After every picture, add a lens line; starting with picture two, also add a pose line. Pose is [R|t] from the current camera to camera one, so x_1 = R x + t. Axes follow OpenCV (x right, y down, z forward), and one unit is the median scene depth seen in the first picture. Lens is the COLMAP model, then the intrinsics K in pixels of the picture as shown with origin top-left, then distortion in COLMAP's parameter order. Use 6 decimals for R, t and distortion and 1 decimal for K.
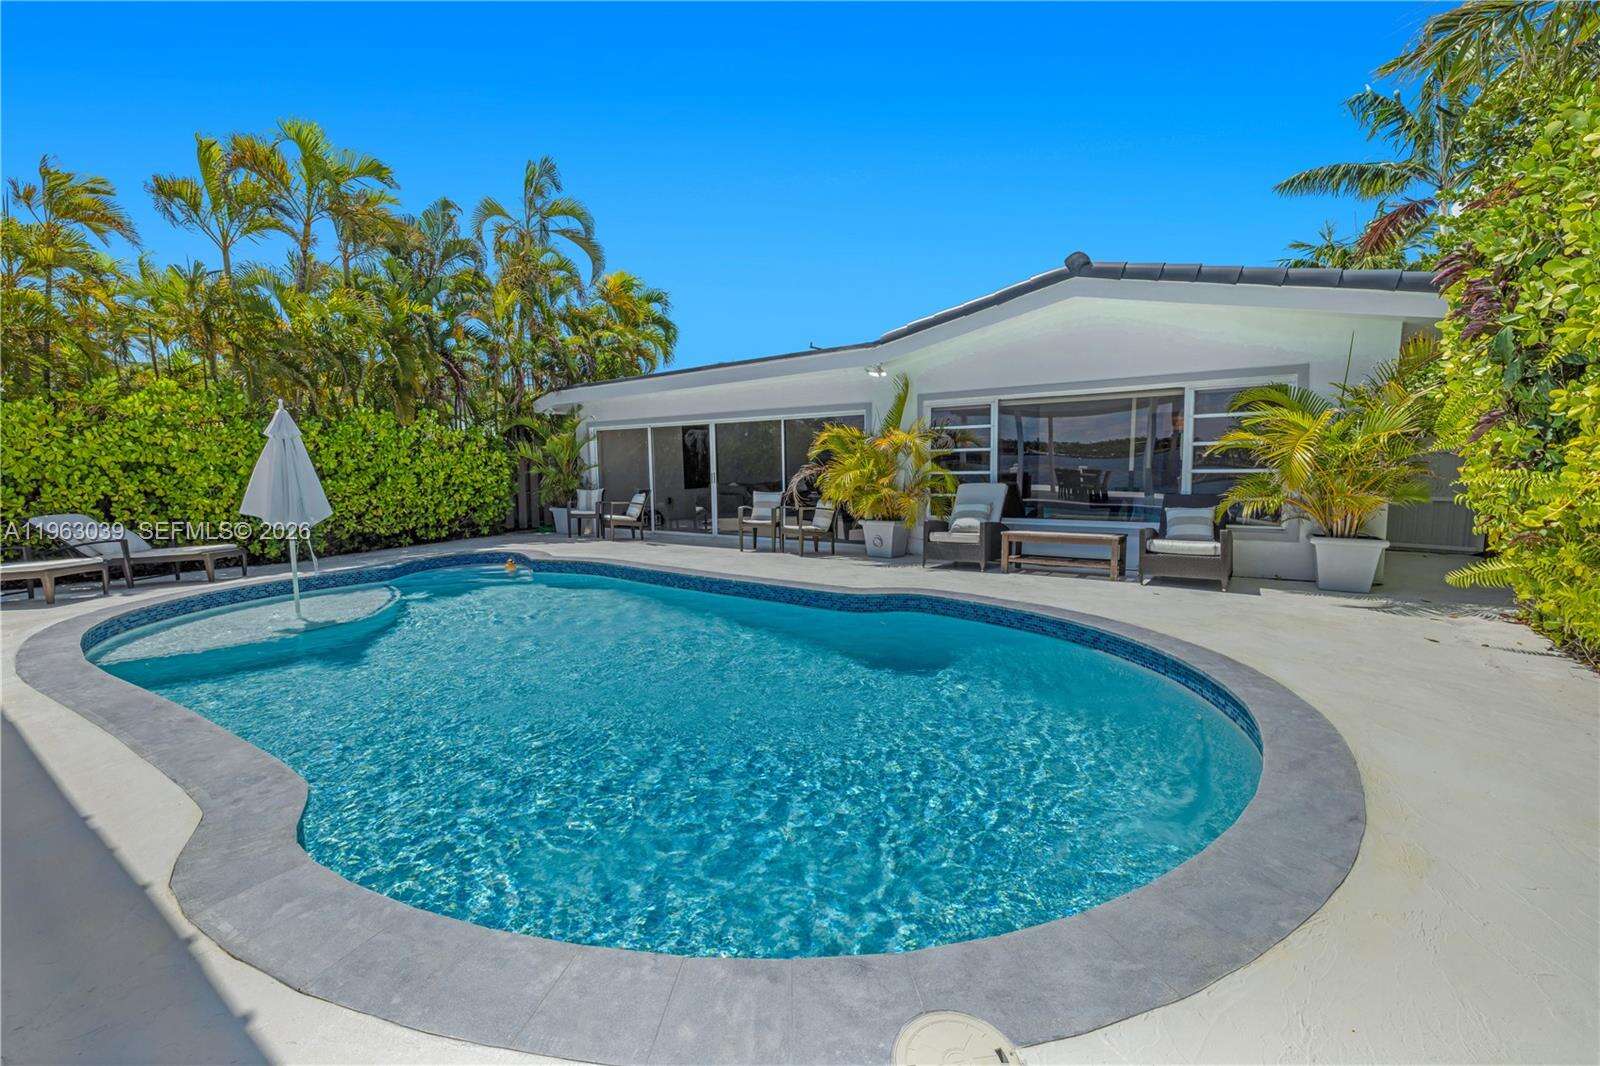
lens RADIAL K [[695.9, 0, 769.3], [0, 695.9, 534.1], [0, 0, 1]] dist [0.001310, -0.000437]
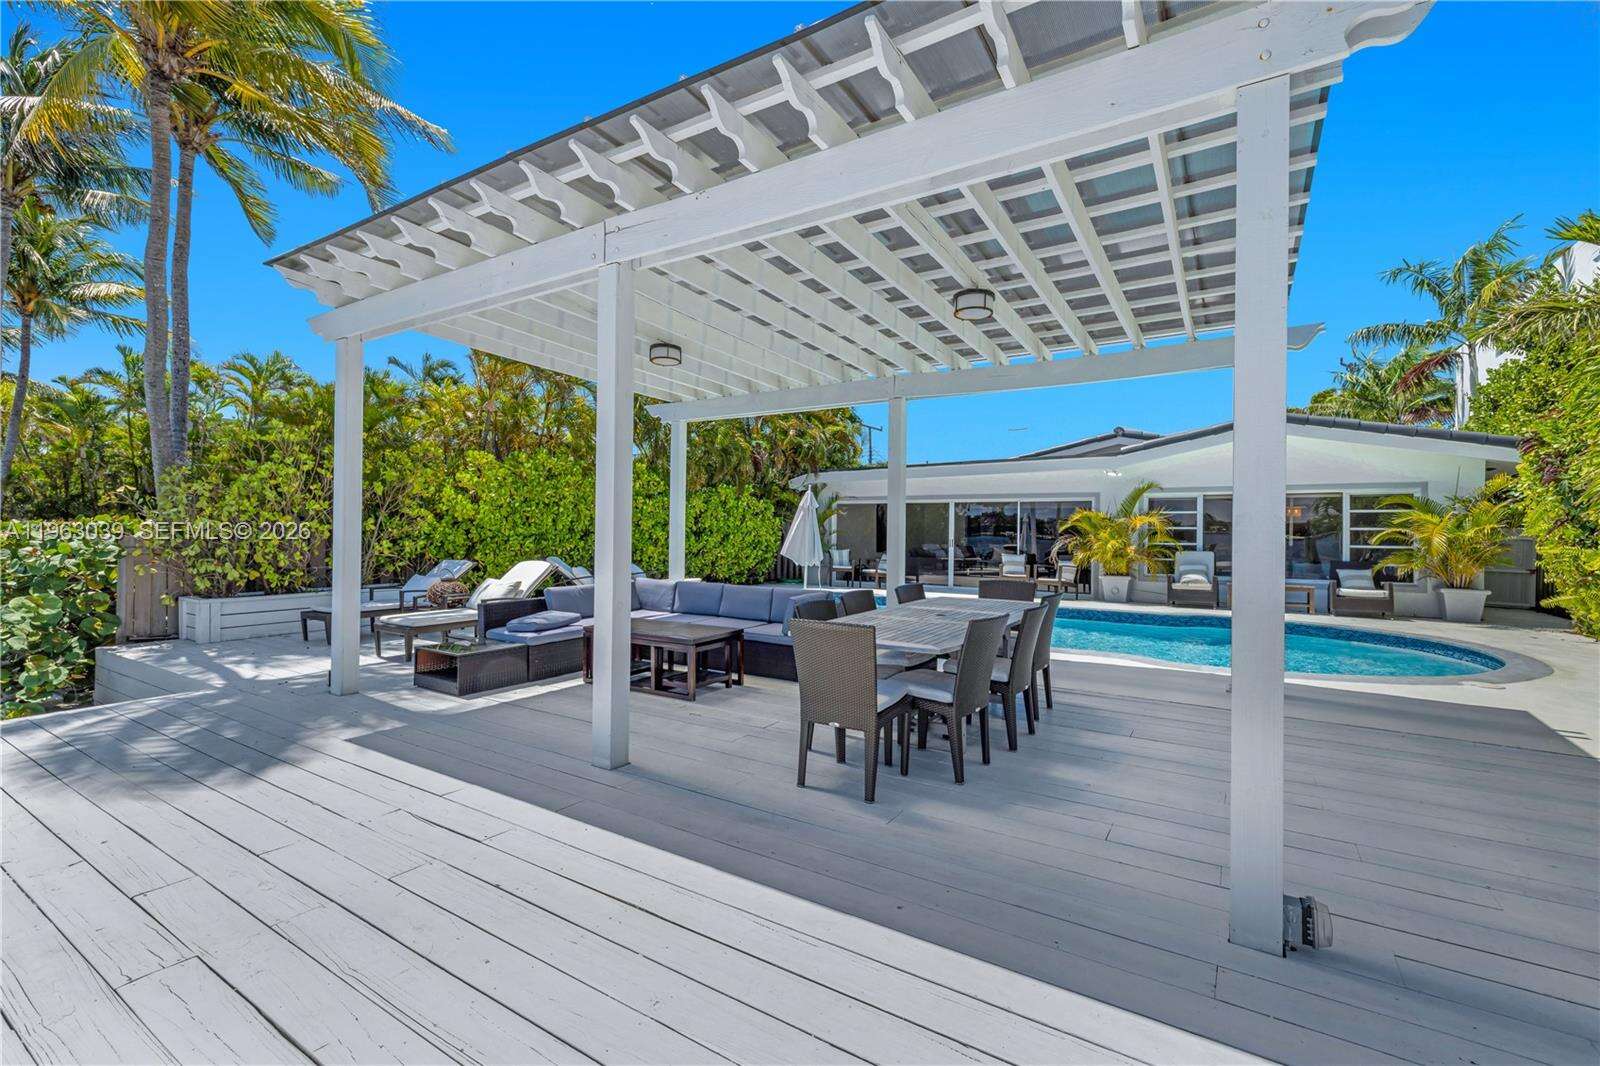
lens RADIAL K [[695.9, 0, 795.9], [0, 695.9, 532.6], [0, 0, 1]] dist [0.001310, -0.000437]
pose [[0.999502, 0.028019, 0.014481, -0.686991], [-0.026409, 0.994492, -0.101430, 0.072619], [-0.017243, 0.100997, 0.994737, -0.553928]]
